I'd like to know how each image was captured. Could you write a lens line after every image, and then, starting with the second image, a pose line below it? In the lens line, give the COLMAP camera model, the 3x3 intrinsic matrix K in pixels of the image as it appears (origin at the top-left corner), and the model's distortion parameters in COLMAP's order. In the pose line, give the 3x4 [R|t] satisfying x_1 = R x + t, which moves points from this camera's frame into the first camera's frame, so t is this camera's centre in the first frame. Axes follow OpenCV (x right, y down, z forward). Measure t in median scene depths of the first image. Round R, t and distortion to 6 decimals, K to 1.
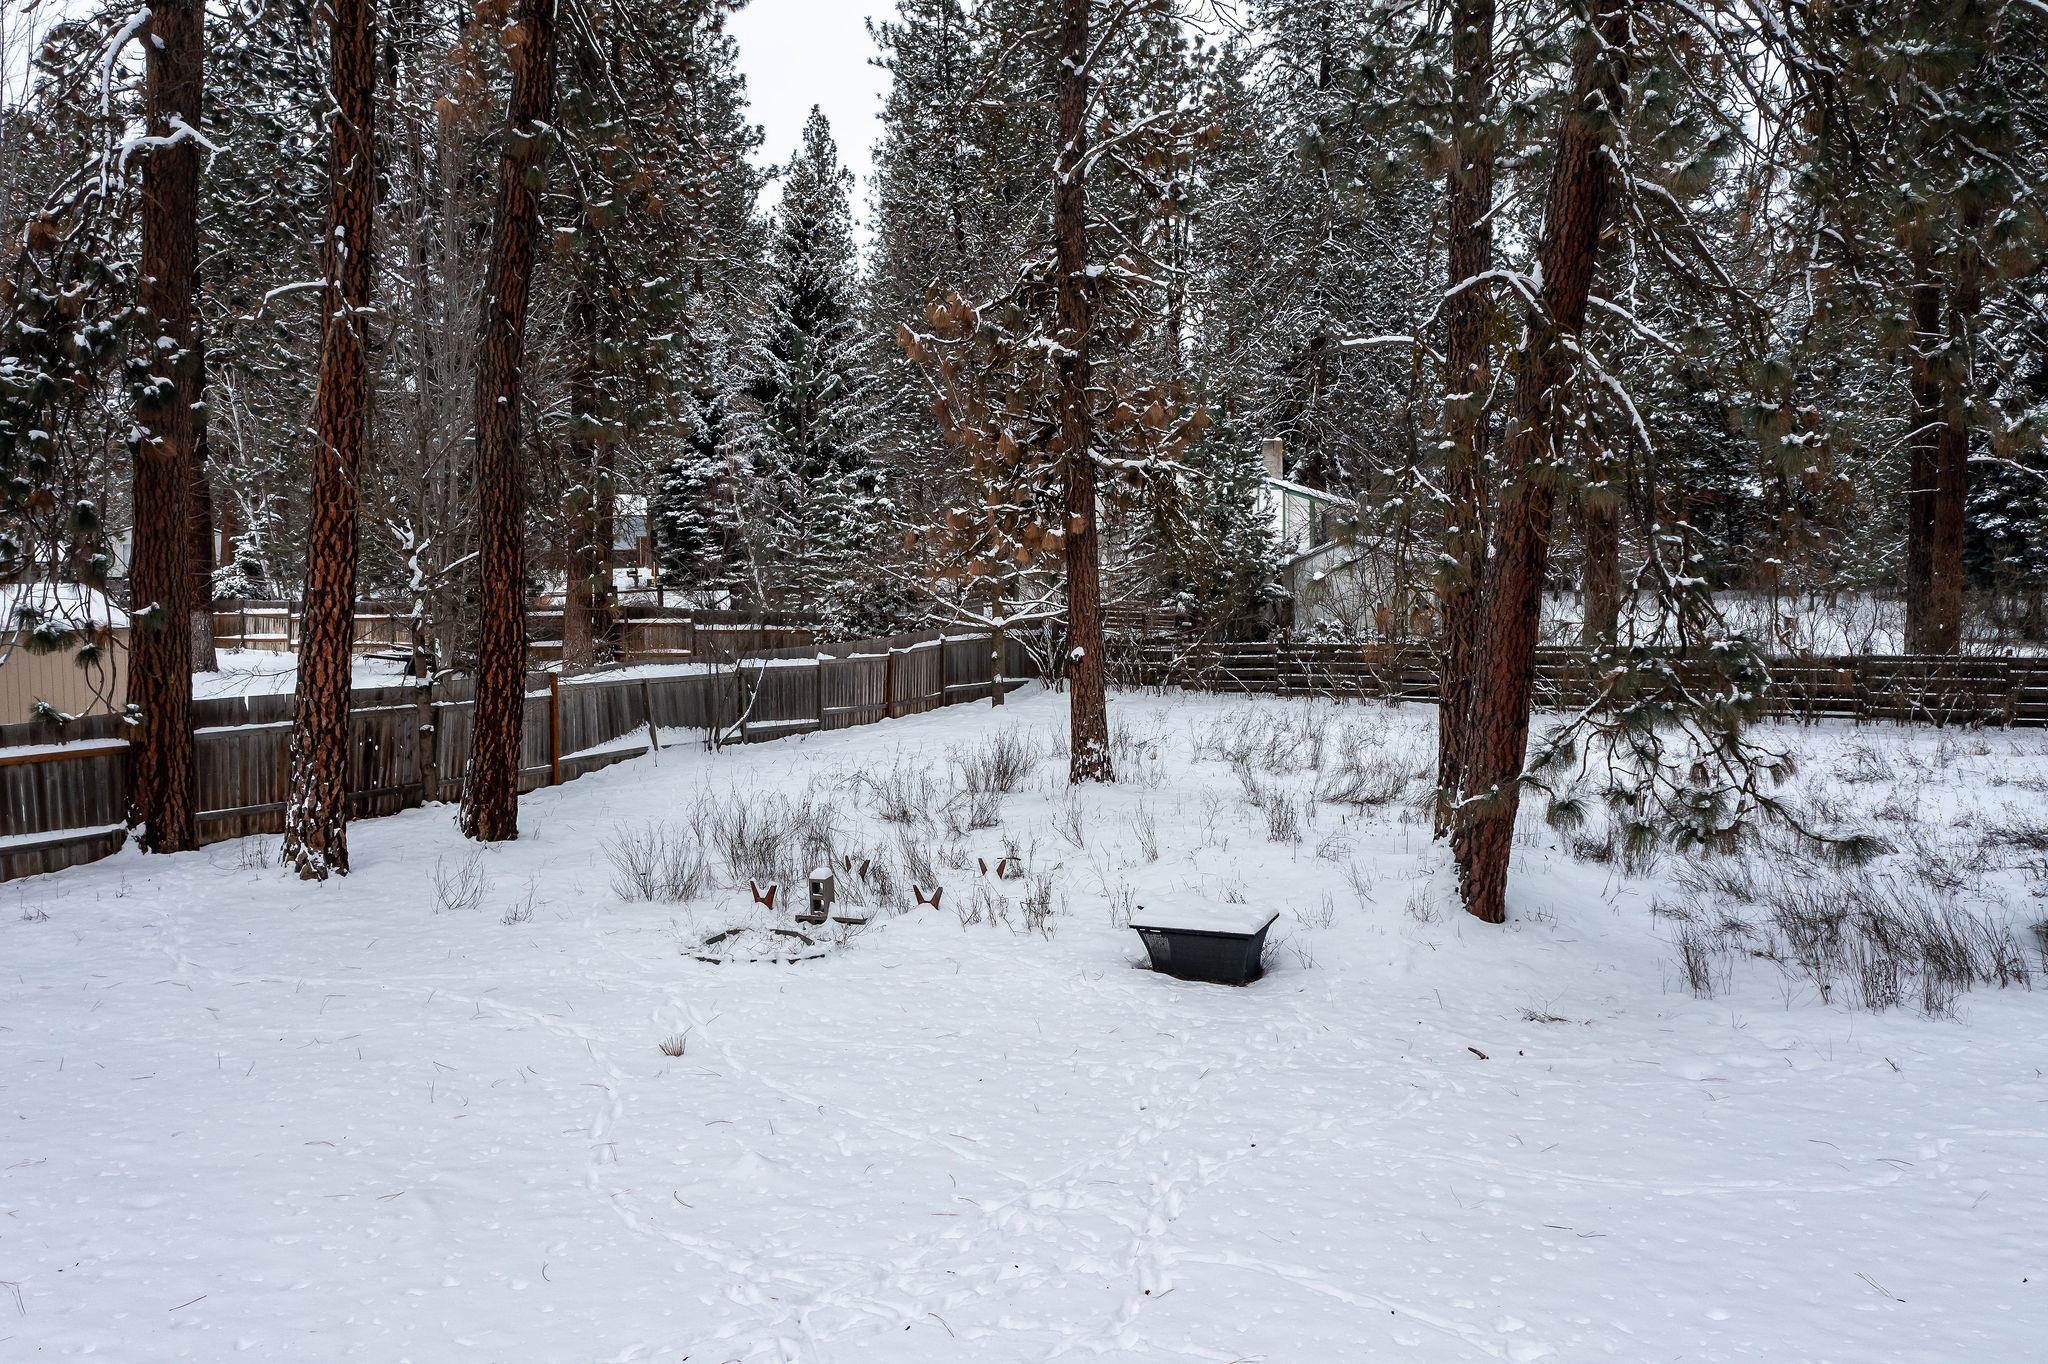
lens RADIAL K [[1615.4, 0, 1026.6], [0, 1615.4, 689.9], [0, 0, 1]] dist [-0.012450, 0.001870]
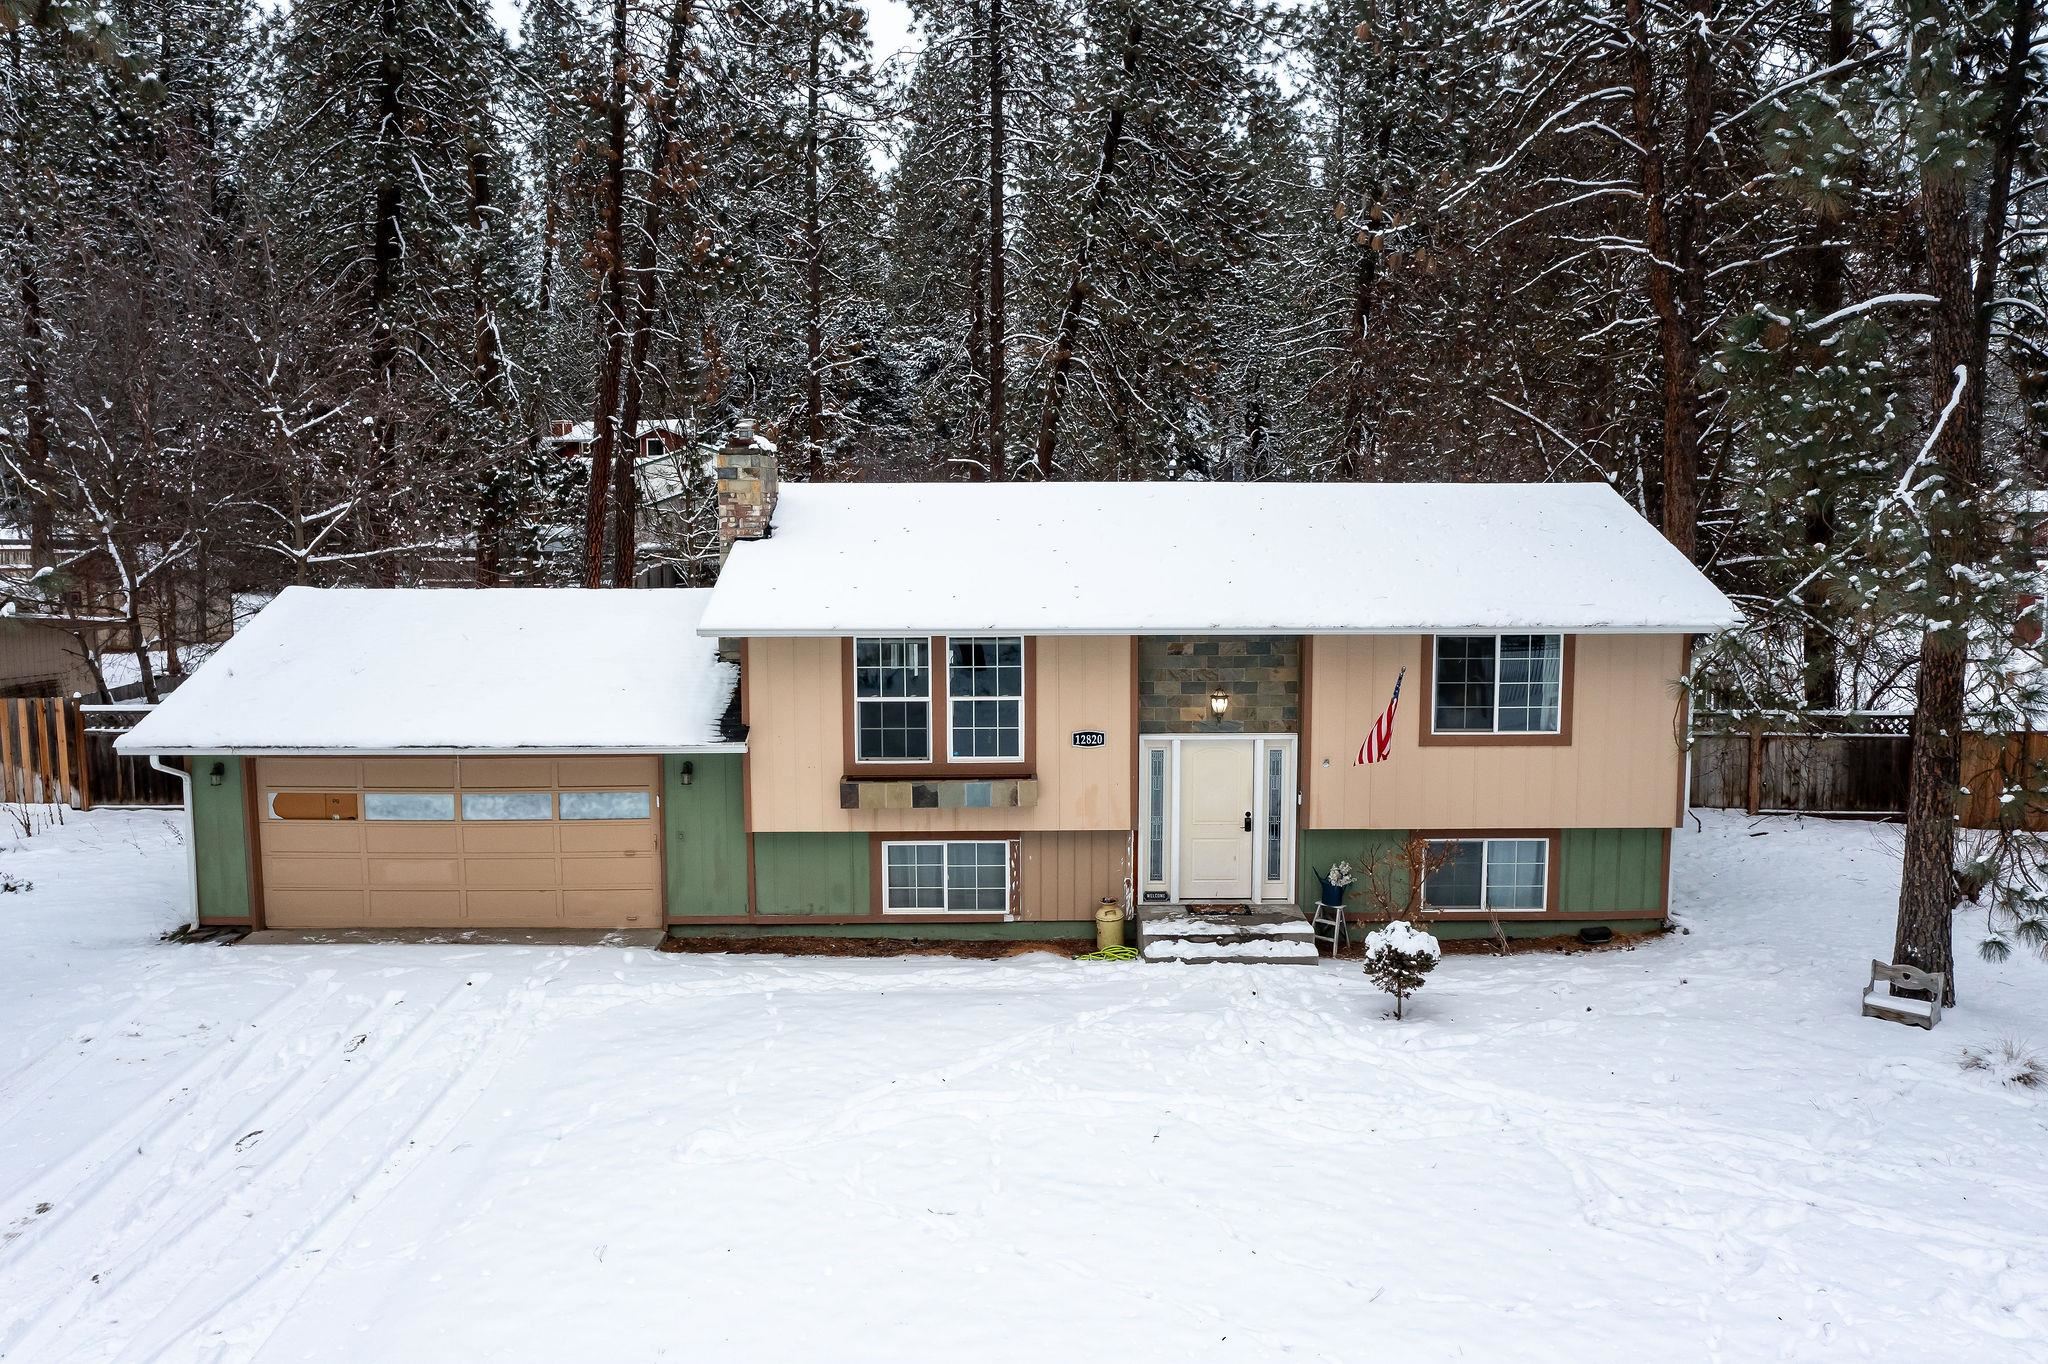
lens RADIAL K [[1615.4, 0, 1022.8], [0, 1615.4, 670.2], [0, 0, 1]] dist [-0.012450, 0.001870]
pose [[0.893232, -0.036224, 0.448135, -0.979083], [0.015992, 0.998678, 0.048849, 0.004338], [-0.449312, -0.036467, 0.892630, -1.575992]]
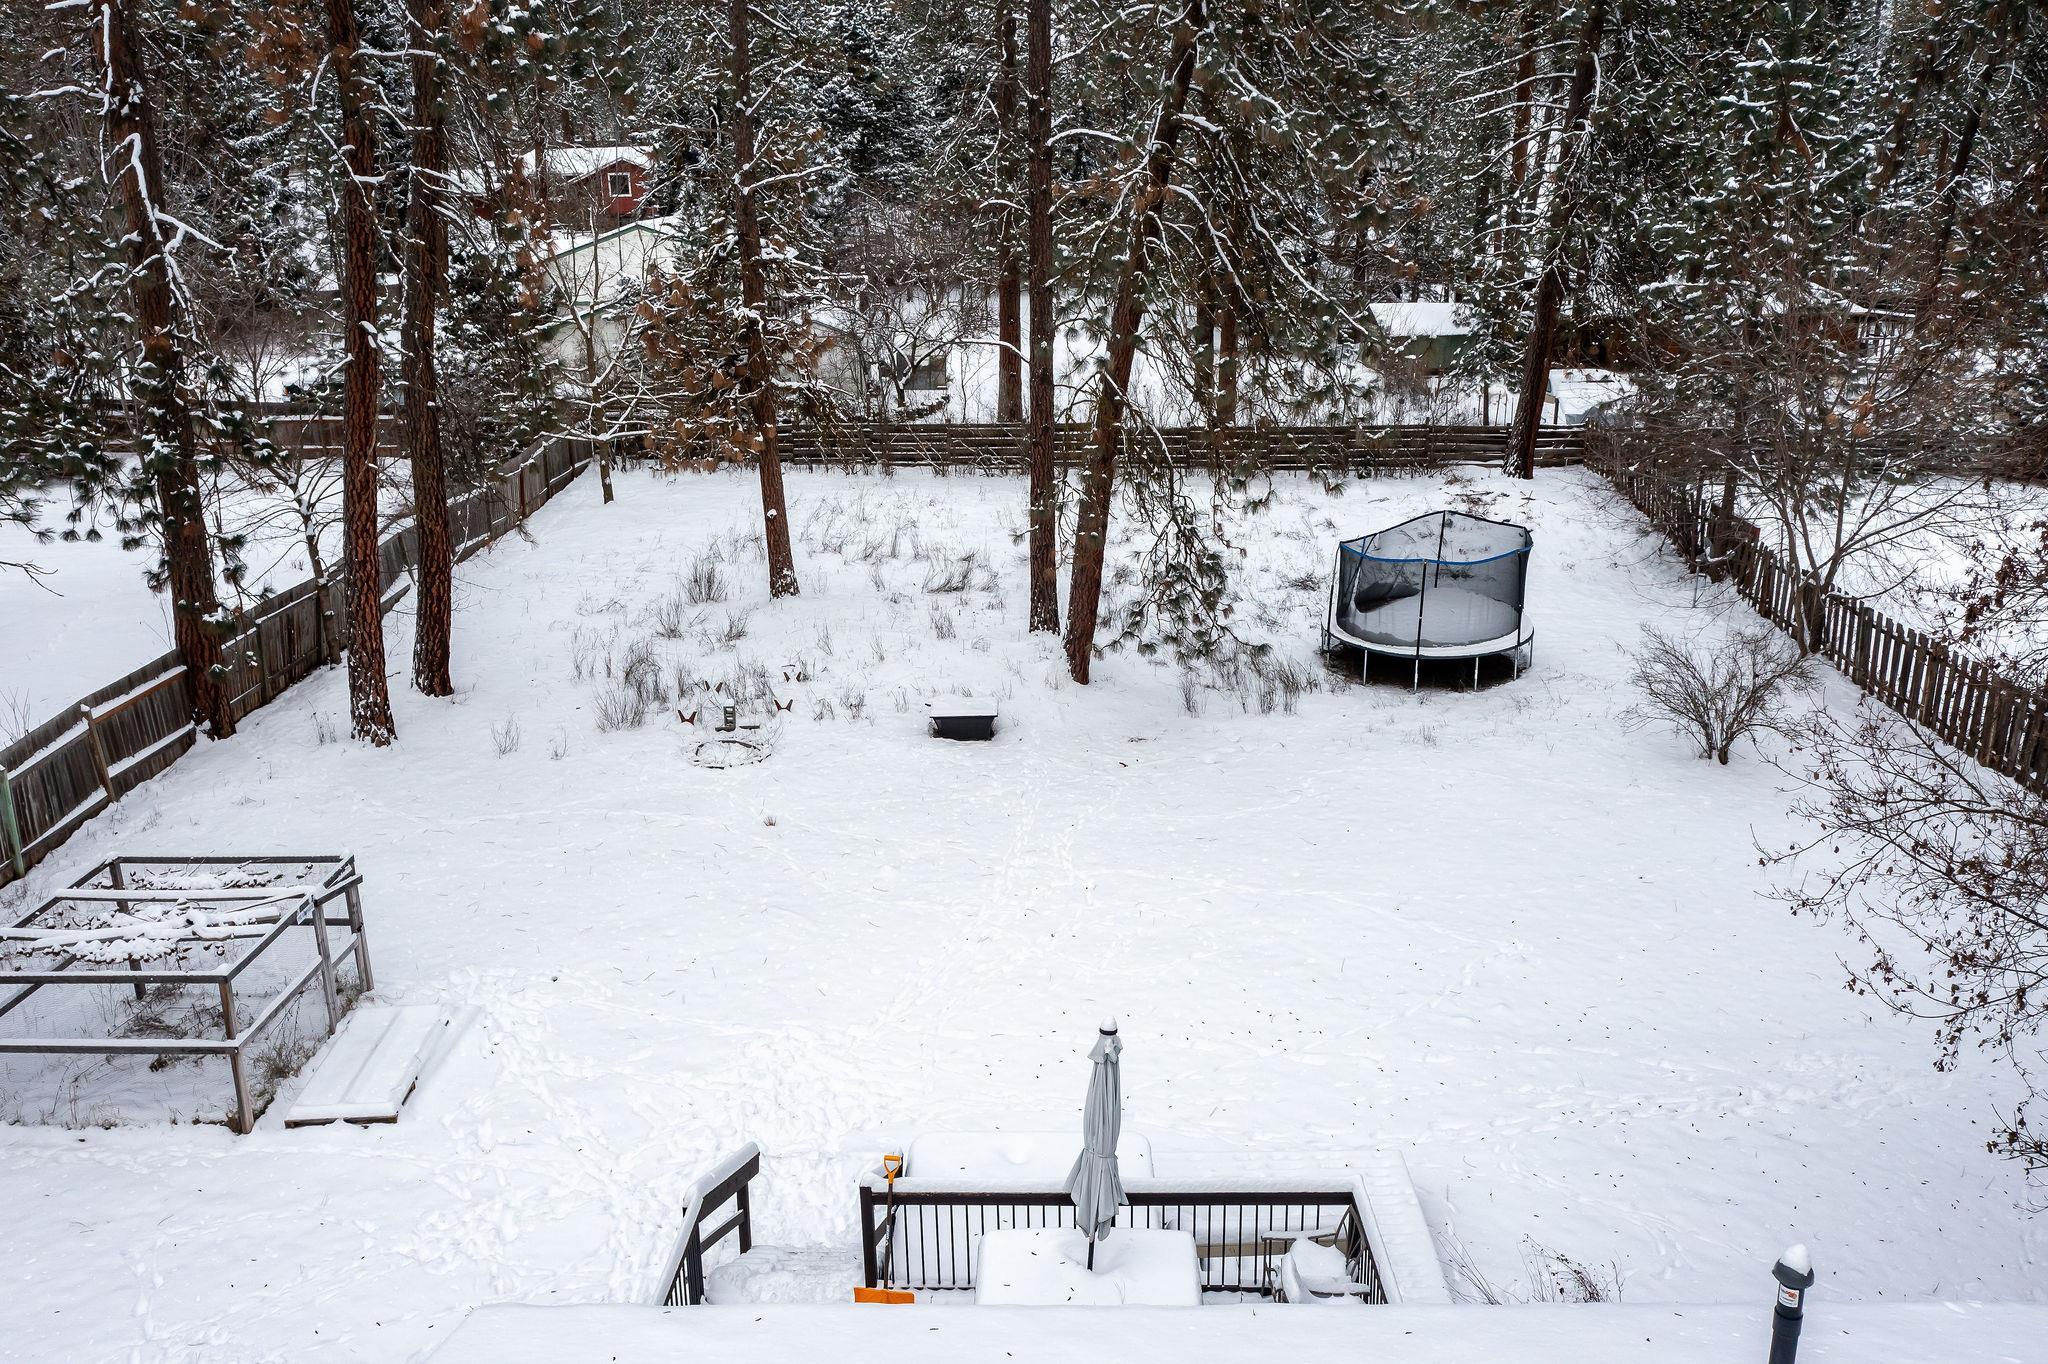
lens RADIAL K [[1615.4, 0, 1029.0], [0, 1615.4, 690.1], [0, 0, 1]] dist [-0.012450, 0.001870]
pose [[0.901322, -0.133994, 0.411904, -0.512162], [0.029786, 0.967872, 0.249675, -0.300133], [-0.432125, -0.212768, 0.876355, -0.607022]]
